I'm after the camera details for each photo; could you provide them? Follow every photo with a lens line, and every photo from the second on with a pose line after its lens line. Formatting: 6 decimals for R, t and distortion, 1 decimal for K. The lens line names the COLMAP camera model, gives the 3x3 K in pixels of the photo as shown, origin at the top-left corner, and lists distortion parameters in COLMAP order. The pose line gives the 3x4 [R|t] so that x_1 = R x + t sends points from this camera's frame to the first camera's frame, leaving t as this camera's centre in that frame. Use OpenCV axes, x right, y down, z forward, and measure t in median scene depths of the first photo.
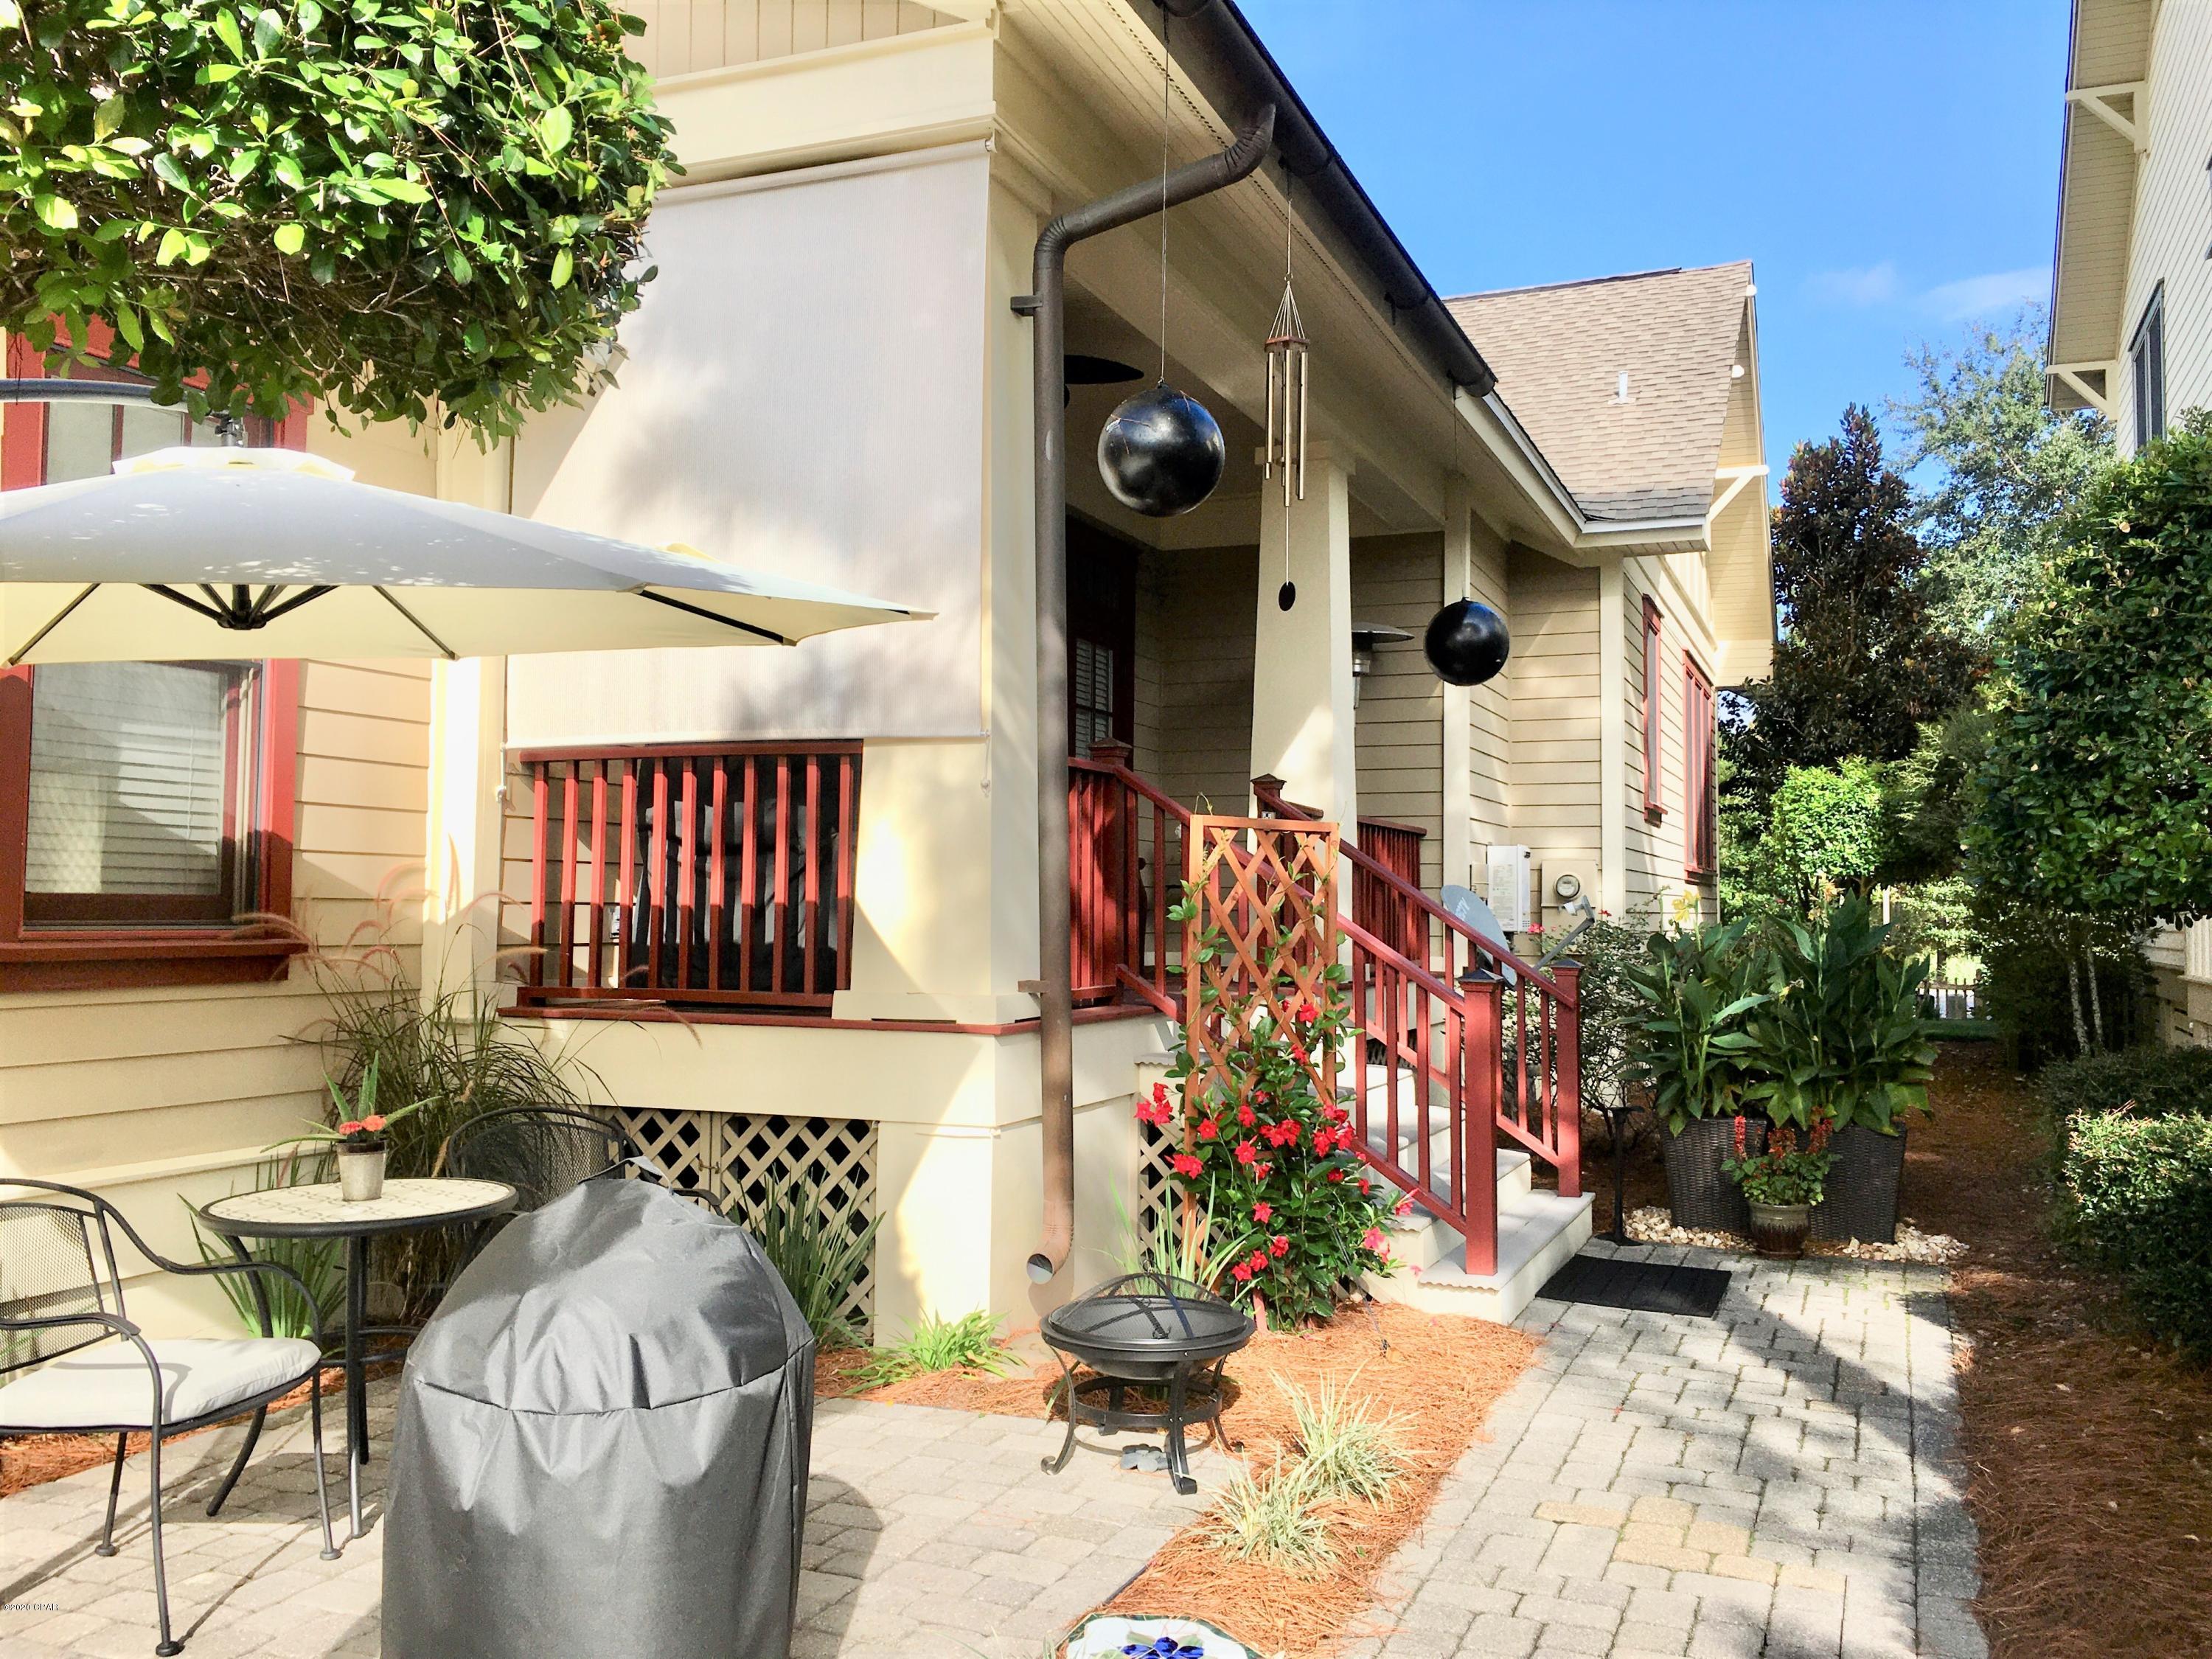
lens RADIAL K [[1895.8, 0, 1087.2], [0, 1895.8, 817.6], [0, 0, 1]] dist [0.081450, -0.109396]
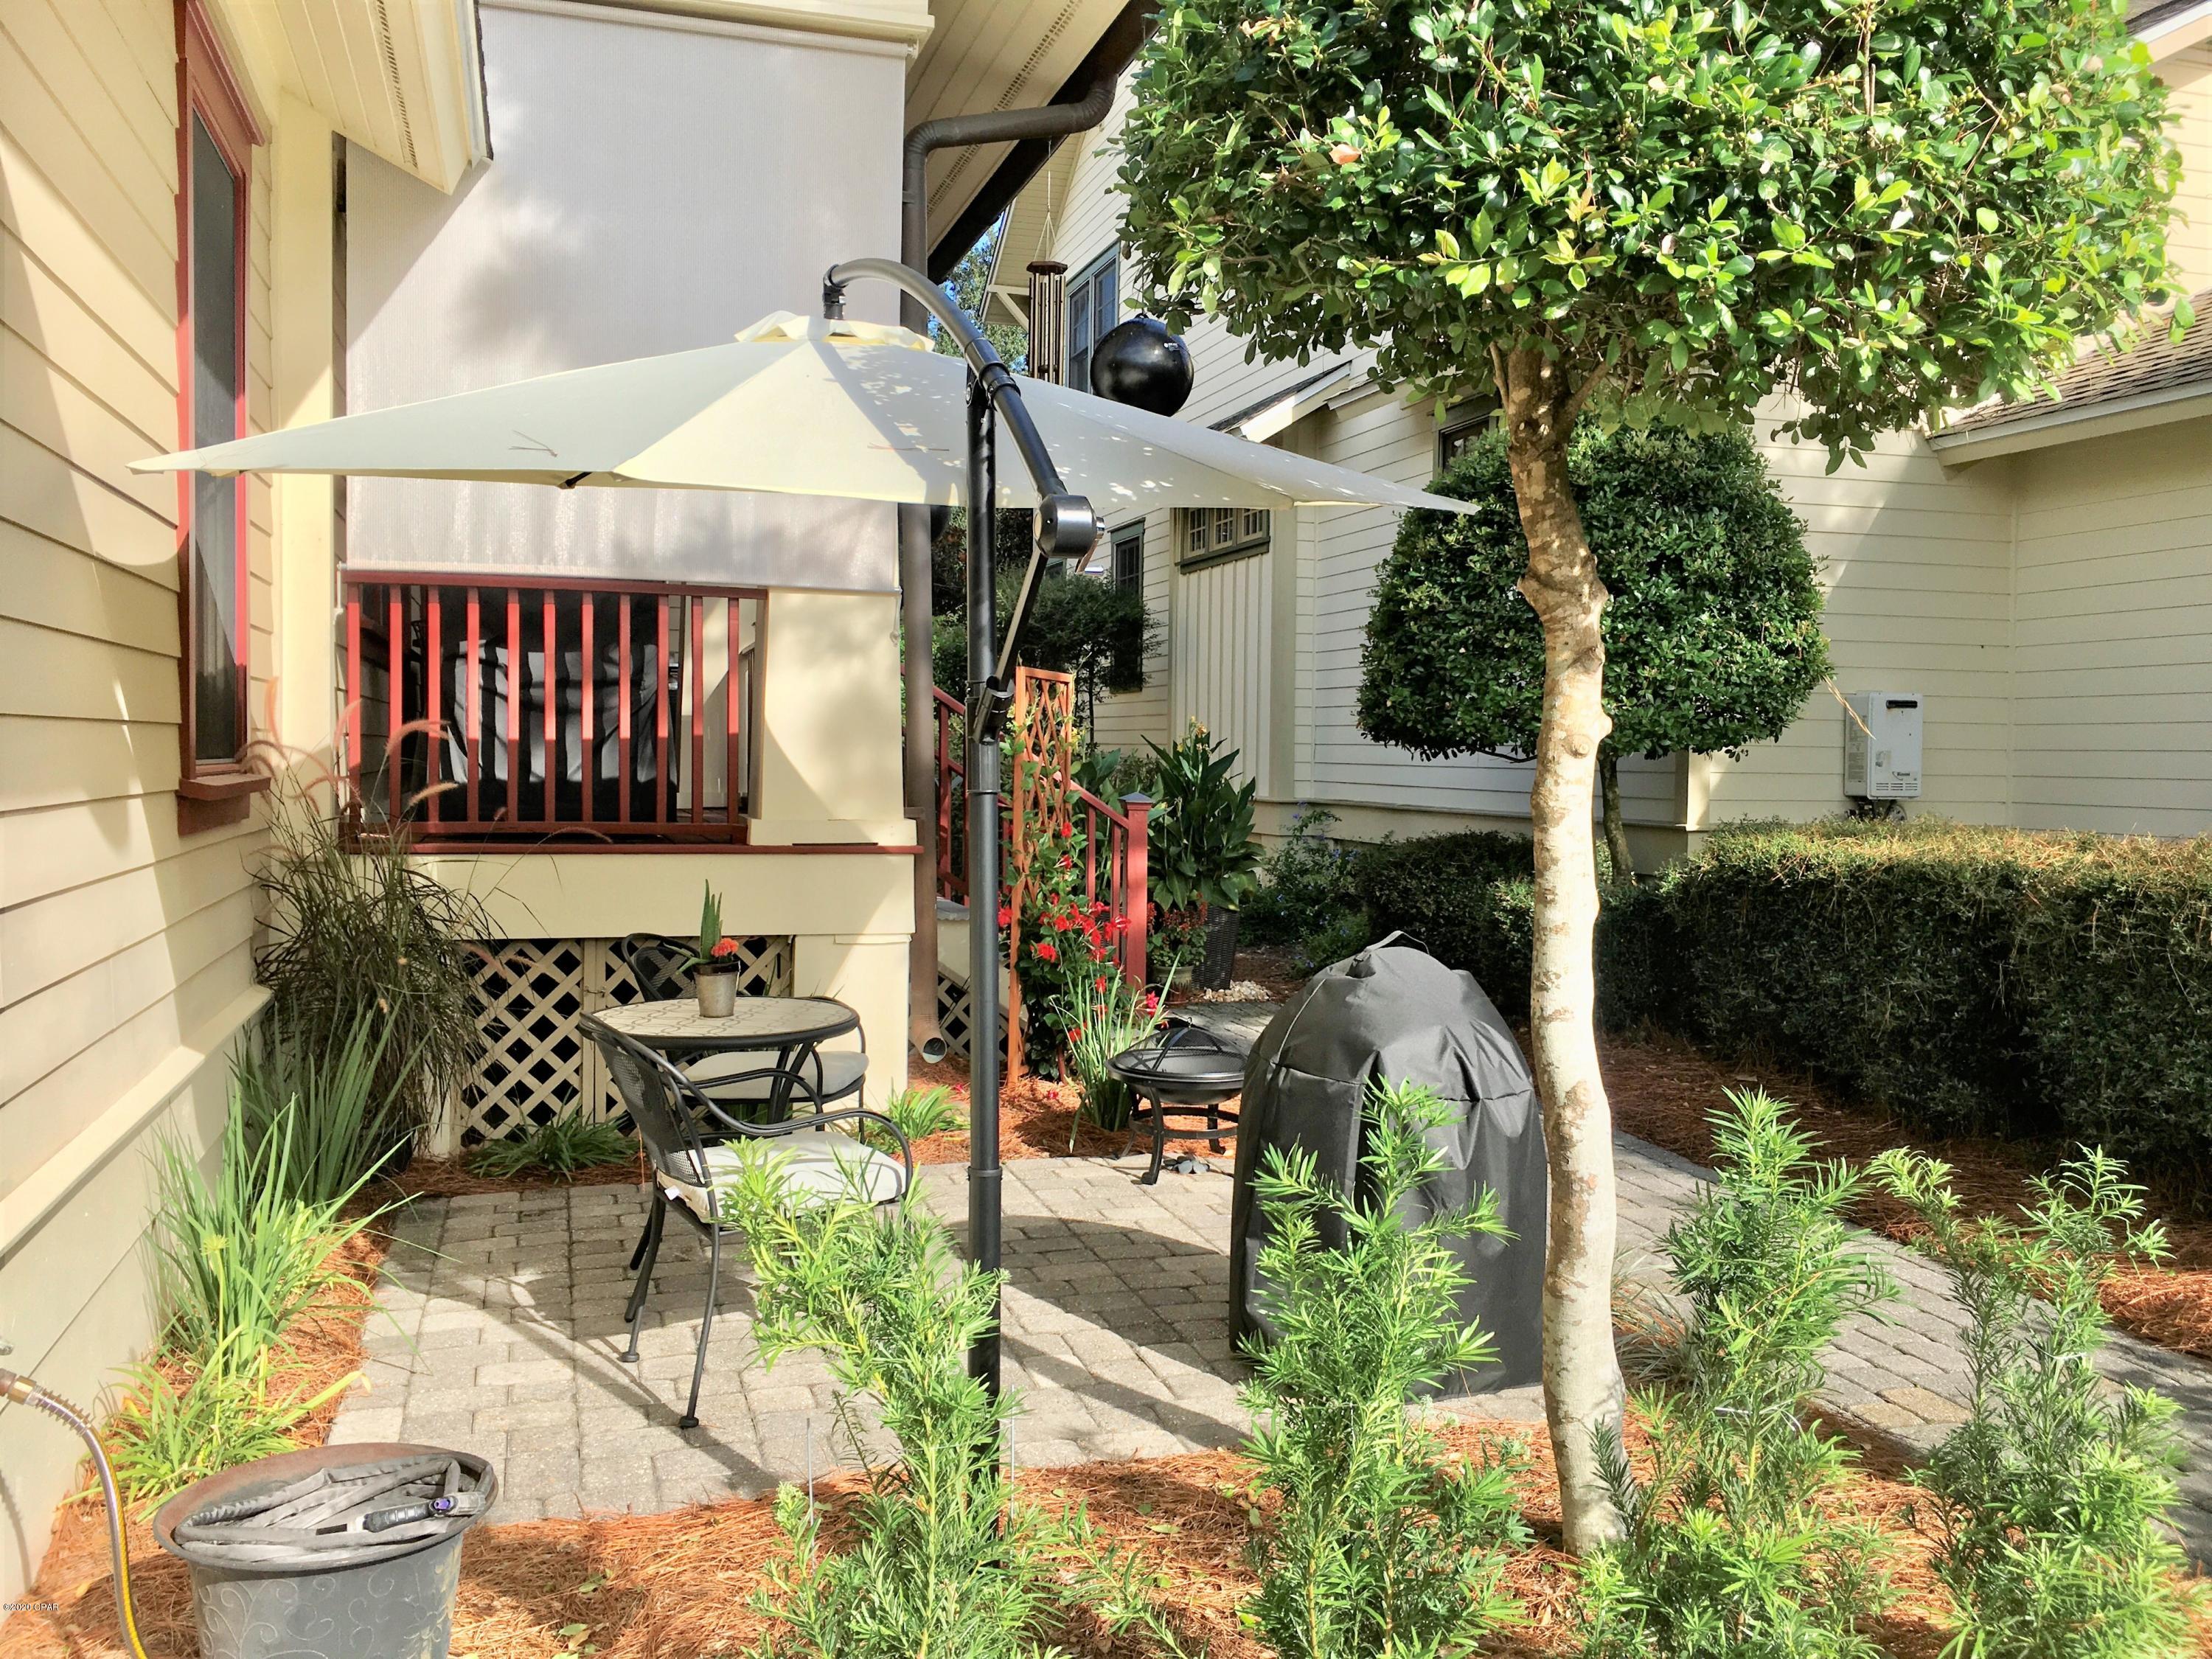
lens RADIAL K [[1895.8, 0, 1087.2], [0, 1895.8, 817.6], [0, 0, 1]] dist [0.081450, -0.109396]
pose [[0.779147, -0.020085, 0.626519, -0.628880], [-0.037581, 0.996192, 0.078672, -0.002269], [-0.625713, -0.084842, 0.775425, 0.040345]]
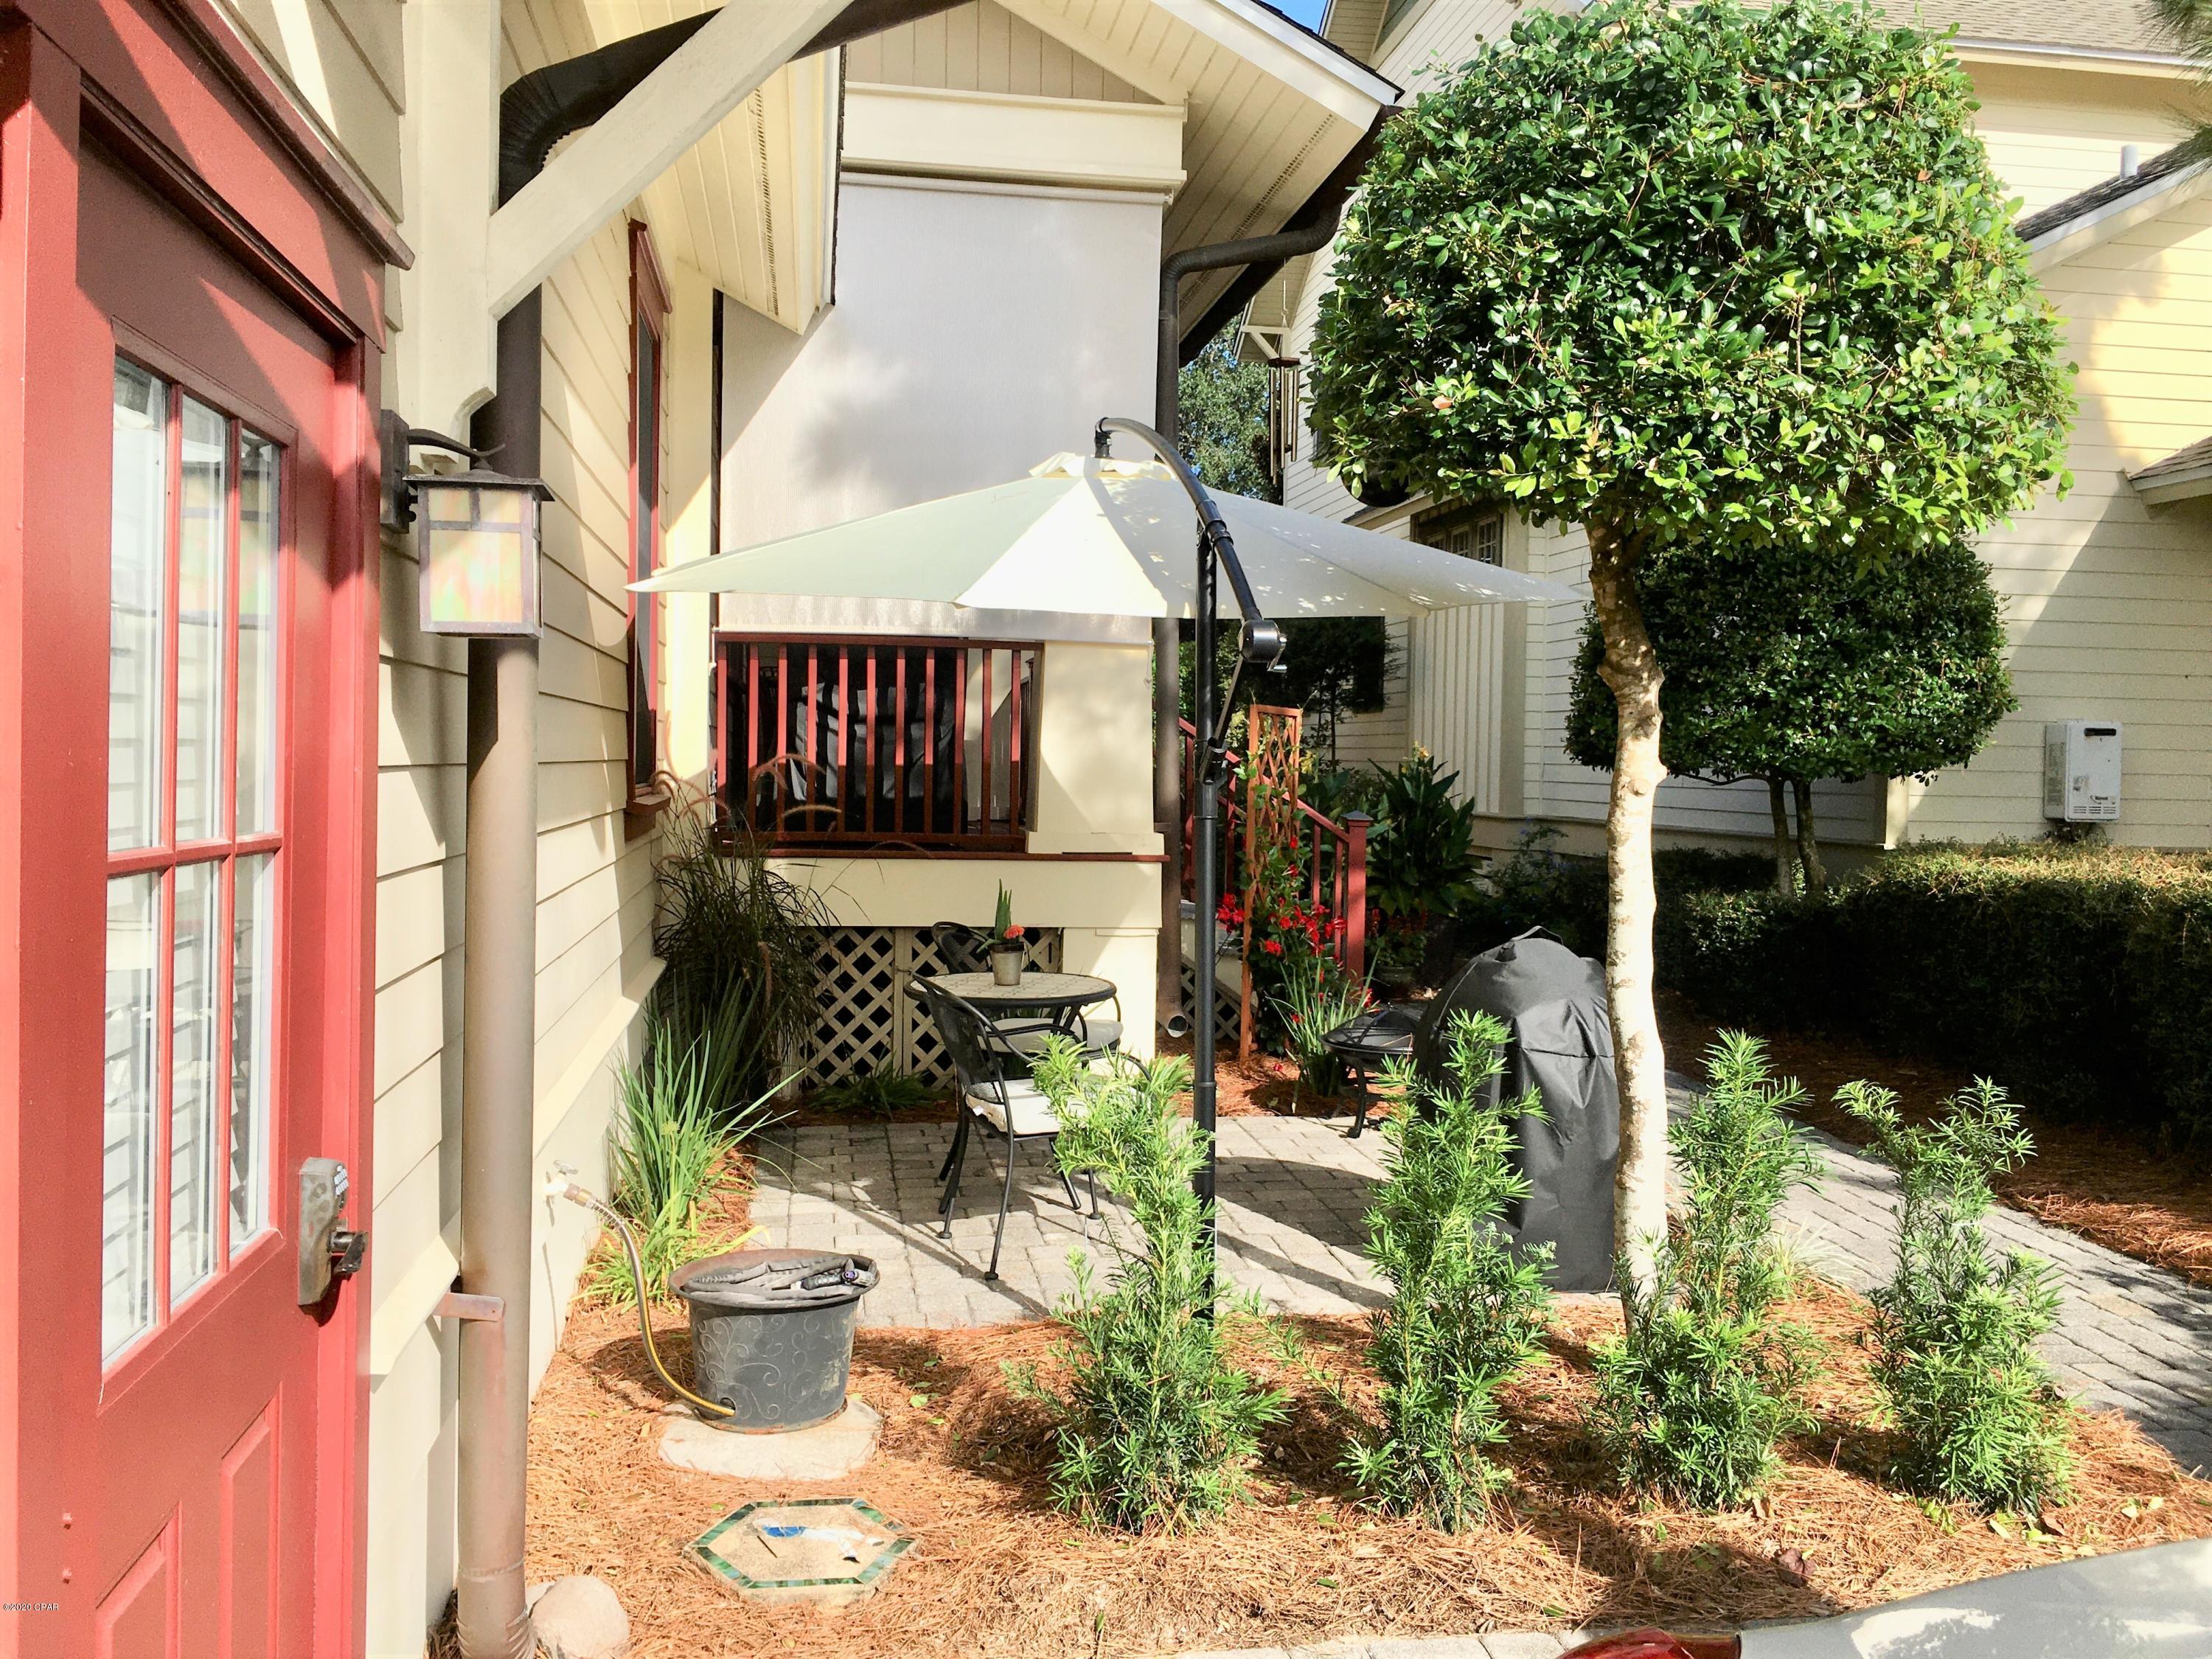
lens RADIAL K [[1895.8, 0, 1087.2], [0, 1895.8, 817.6], [0, 0, 1]] dist [0.081450, -0.109396]
pose [[0.855944, -0.009477, 0.516982, -0.739943], [-0.036080, 0.996300, 0.077998, -0.021888], [-0.515809, -0.085414, 0.852435, -0.133654]]
